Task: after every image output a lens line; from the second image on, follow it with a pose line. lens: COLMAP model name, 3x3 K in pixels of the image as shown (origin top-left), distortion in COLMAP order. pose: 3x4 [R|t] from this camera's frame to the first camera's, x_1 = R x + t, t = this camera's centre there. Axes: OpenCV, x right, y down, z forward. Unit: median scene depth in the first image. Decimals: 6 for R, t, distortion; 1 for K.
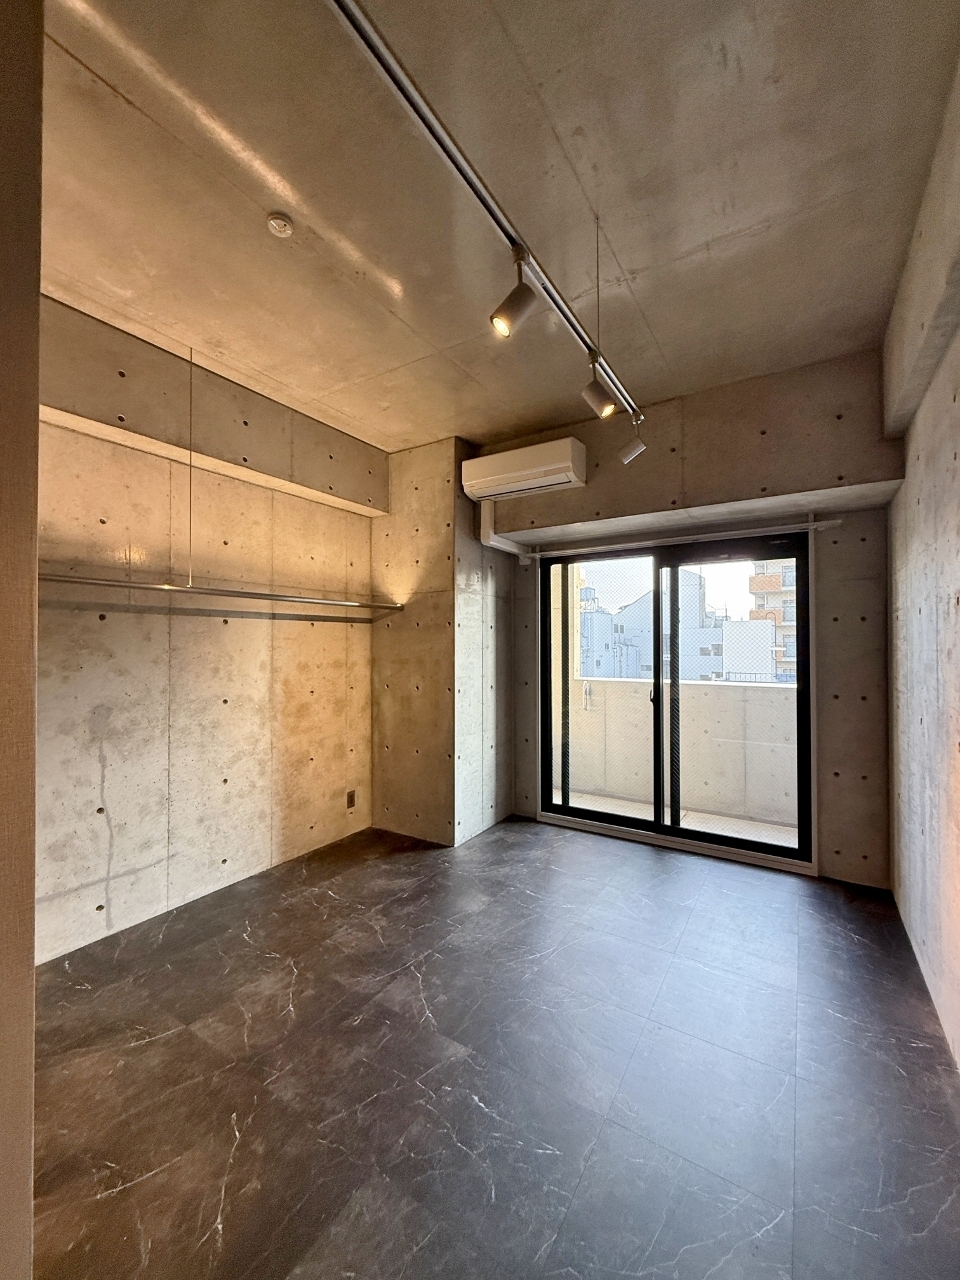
lens RADIAL K [[507.2, 0, 479.5], [0, 507.2, 637.2], [0, 0, 1]] dist [-0.001719, 0.000184]
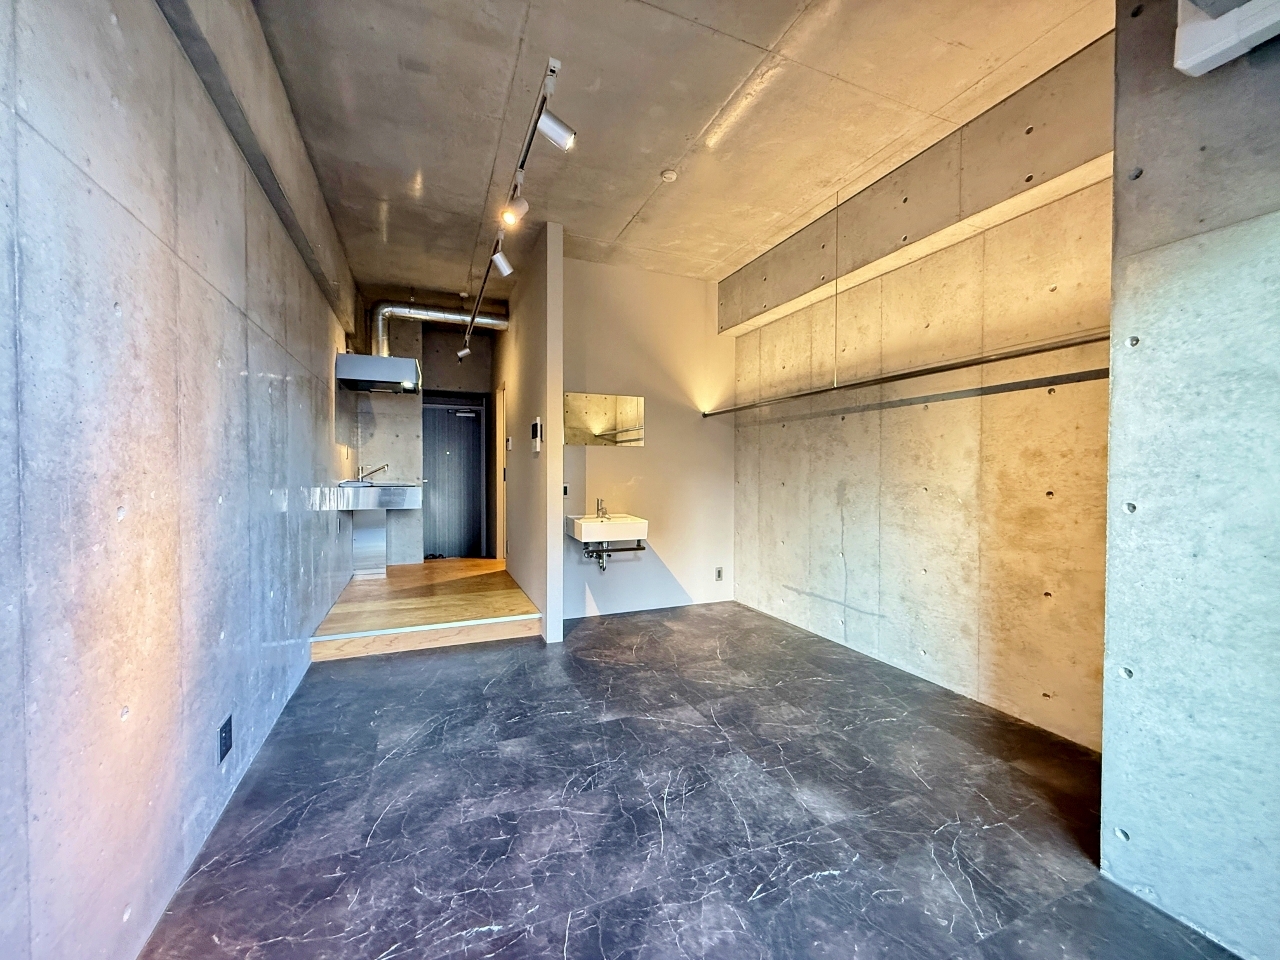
lens RADIAL K [[507.2, 0, 637.7], [0, 507.2, 480.1], [0, 0, 1]] dist [-0.001719, 0.000184]
pose [[-0.569548, 0.013730, -0.821844, 0.580582], [0.009173, 0.999904, 0.010348, 0.088158], [0.821907, -0.001645, -0.569619, 1.043456]]
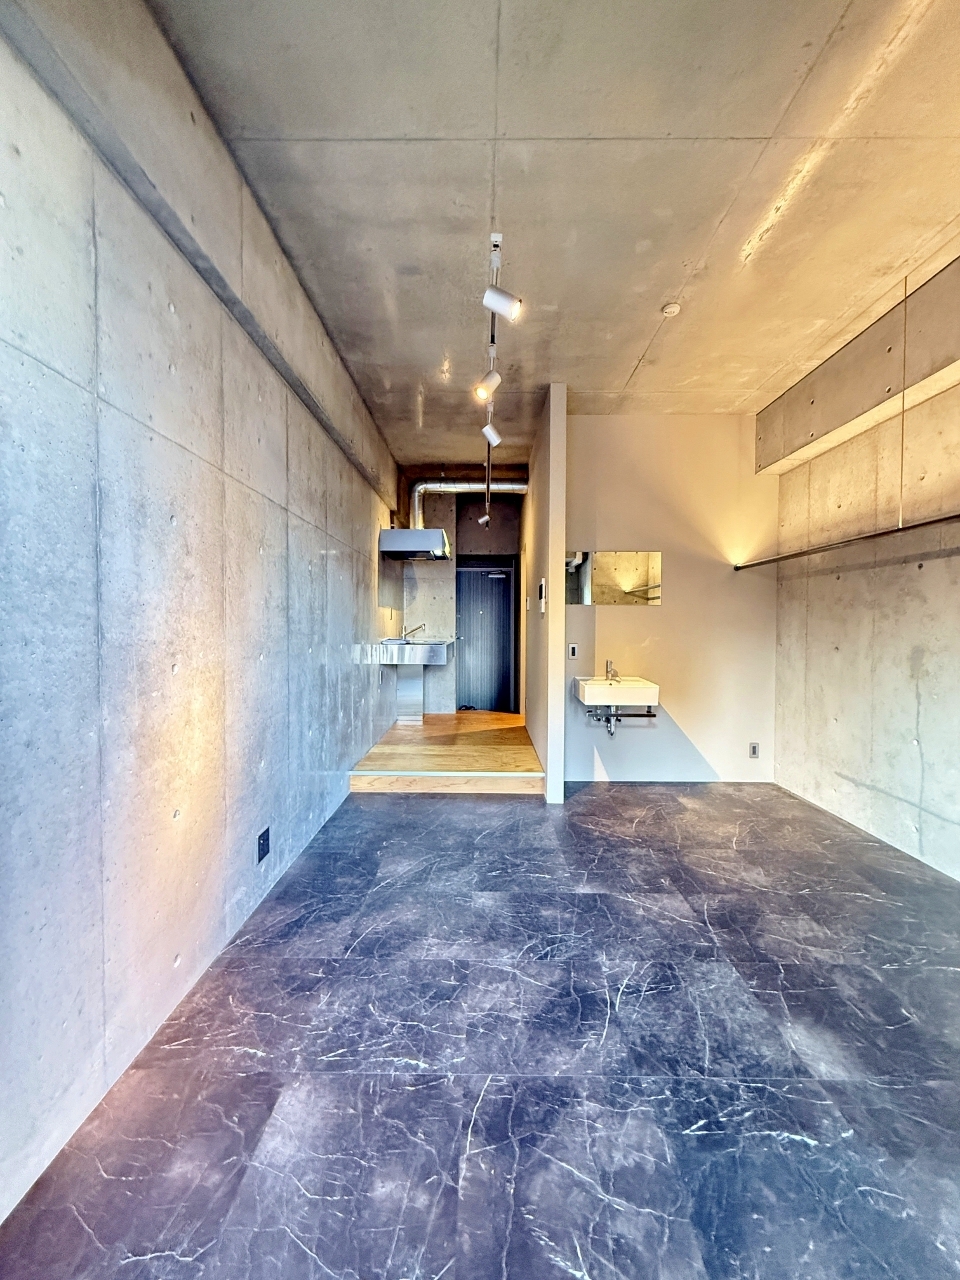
lens RADIAL K [[507.2, 0, 479.5], [0, 507.2, 637.2], [0, 0, 1]] dist [-0.001719, 0.000184]
pose [[-0.848514, 0.008977, -0.529097, 0.500488], [0.003876, 0.999935, 0.010750, 0.076638], [0.529159, 0.007071, -0.848494, 1.114331]]
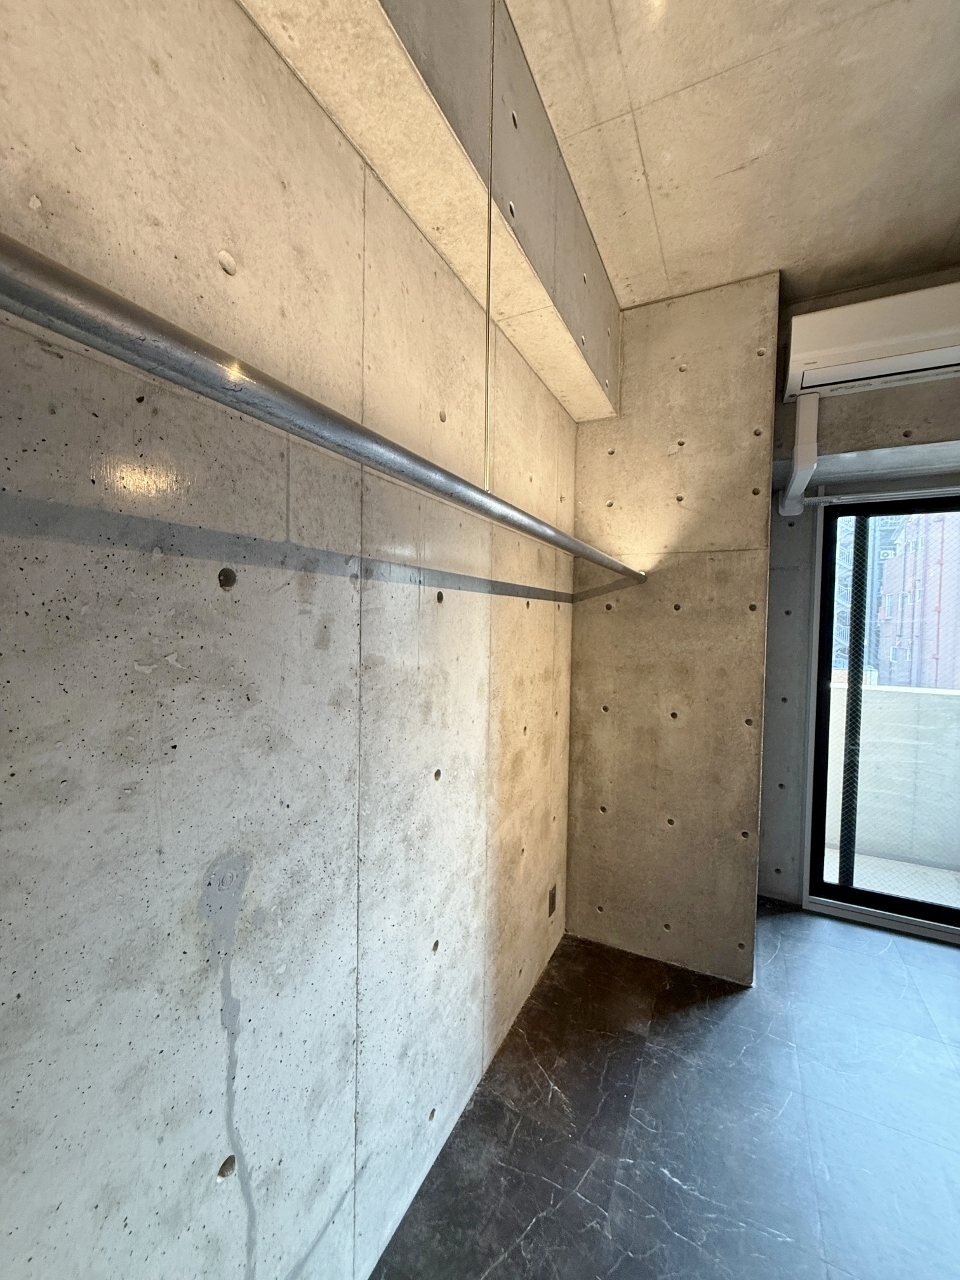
lens RADIAL K [[509.8, 0, 480.8], [0, 509.8, 637.3], [0, 0, 1]] dist [0.000410, -0.000021]
pose [[0.994926, 0.015236, 0.099453, -0.483828], [-0.020063, 0.998659, 0.047718, -0.016487], [-0.098593, -0.049471, 0.993897, 0.522366]]
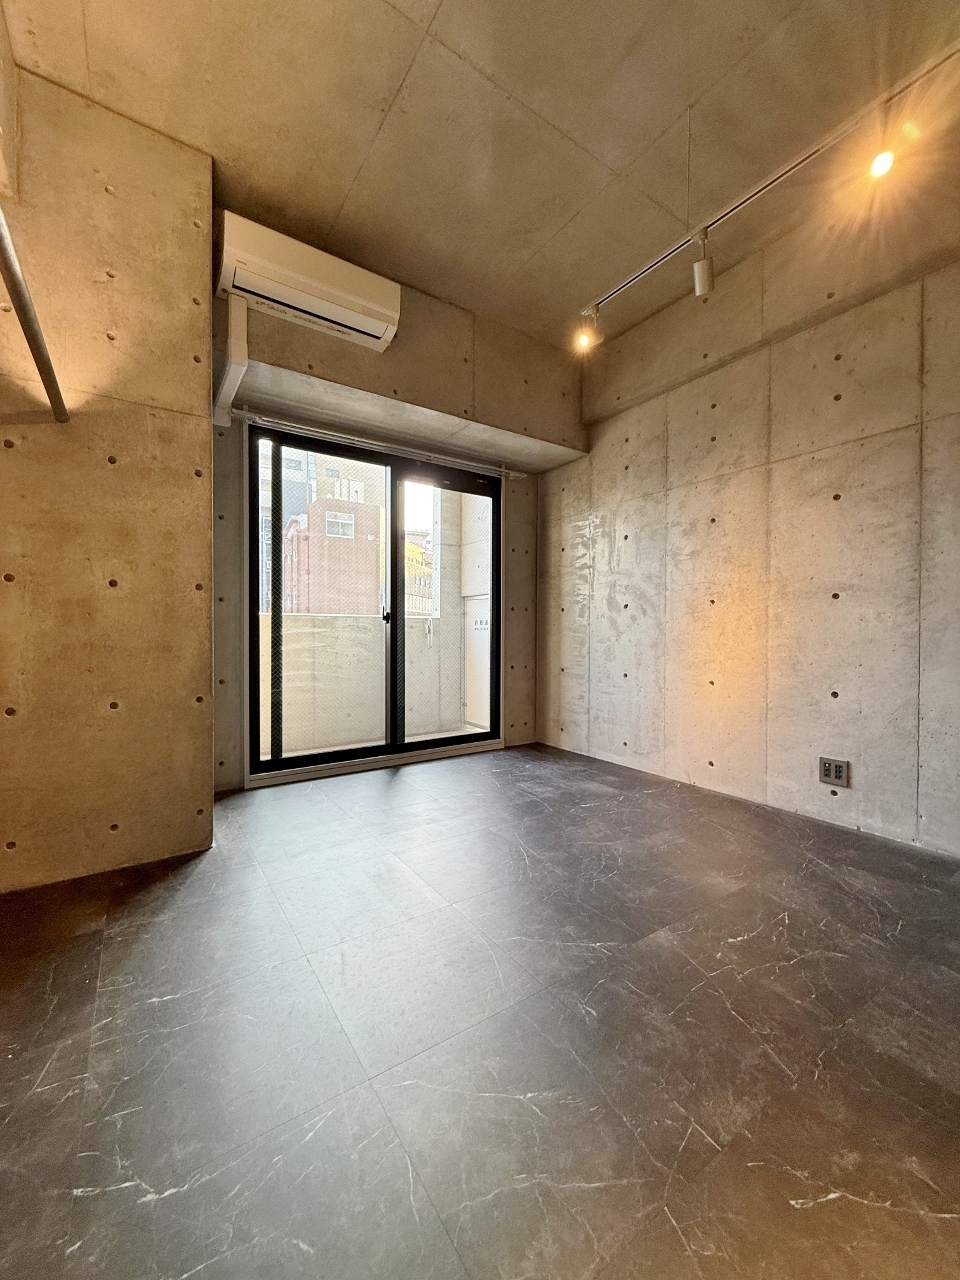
lens RADIAL K [[507.2, 0, 479.5], [0, 507.2, 637.2], [0, 0, 1]] dist [-0.001719, 0.000184]
pose [[0.399847, -0.006859, 0.916556, -0.533530], [-0.015216, 0.999785, 0.014119, 0.170108], [-0.916455, -0.019592, 0.399657, 0.535465]]
